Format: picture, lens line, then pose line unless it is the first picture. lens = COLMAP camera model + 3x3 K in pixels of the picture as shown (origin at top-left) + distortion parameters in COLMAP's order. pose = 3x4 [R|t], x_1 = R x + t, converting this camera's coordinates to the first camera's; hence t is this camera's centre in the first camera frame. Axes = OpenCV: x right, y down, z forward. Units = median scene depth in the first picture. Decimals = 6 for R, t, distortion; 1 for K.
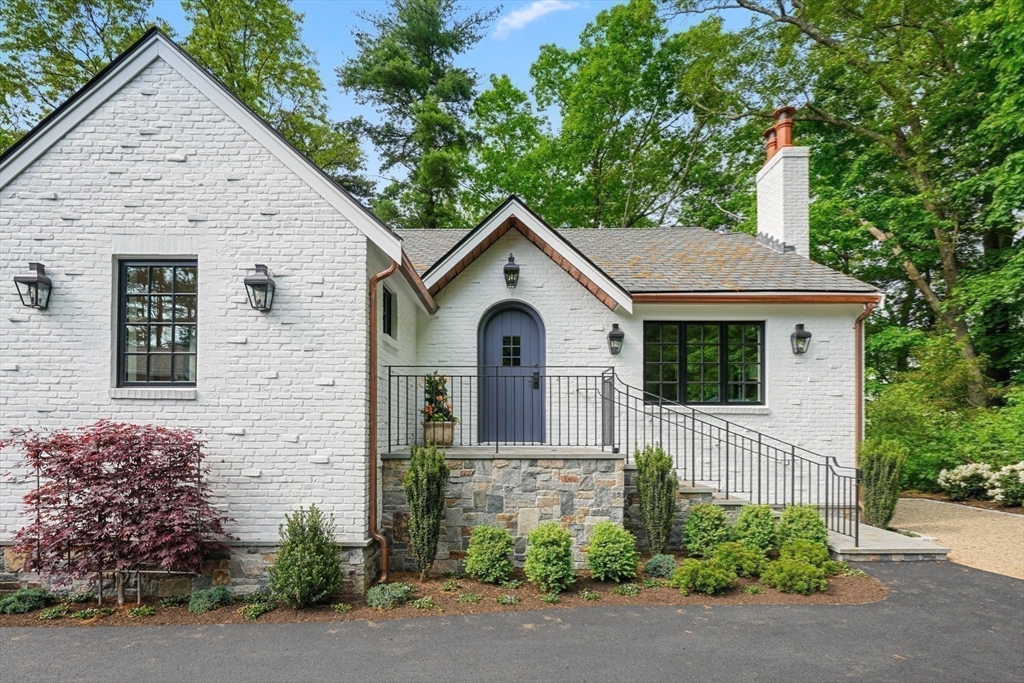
lens RADIAL K [[511.8, 0, 522.2], [0, 511.8, 417.2], [0, 0, 1]] dist [0.001204, -0.000290]
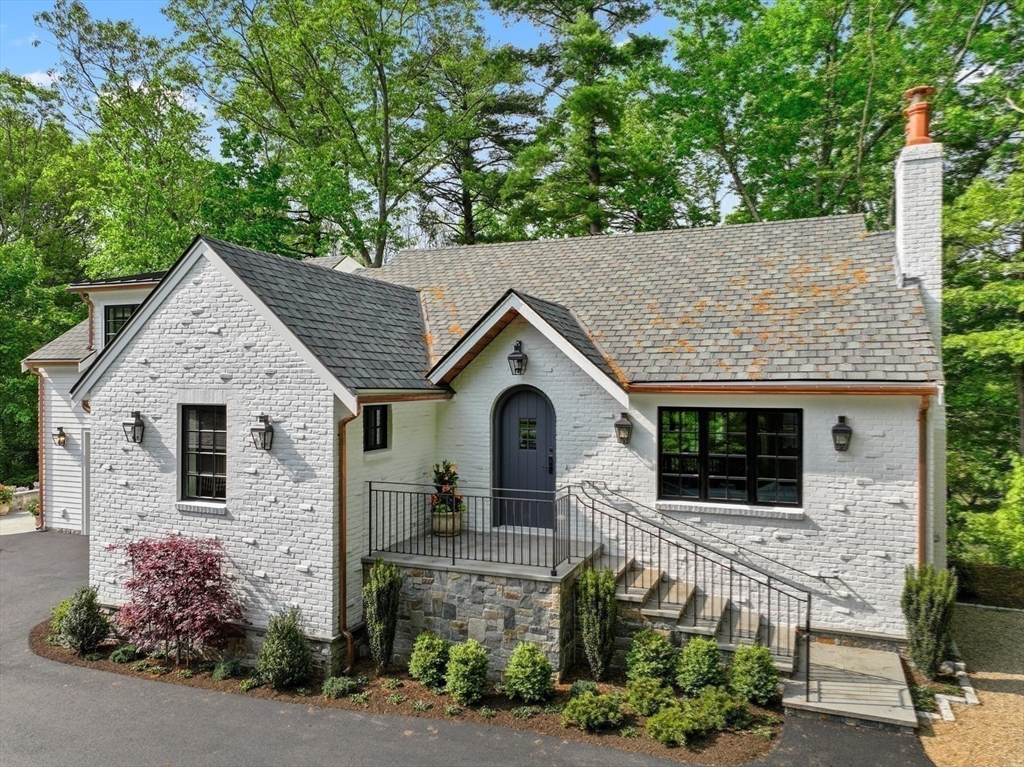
lens RADIAL K [[723.8, 0, 512.6], [0, 723.8, 384.4], [0, 0, 1]] dist [0.006702, -0.001453]
pose [[0.929904, 0.000319, -0.367803, 0.734020], [0.005231, 0.999887, 0.014093, -0.388594], [0.367766, -0.015029, 0.929797, -0.461195]]
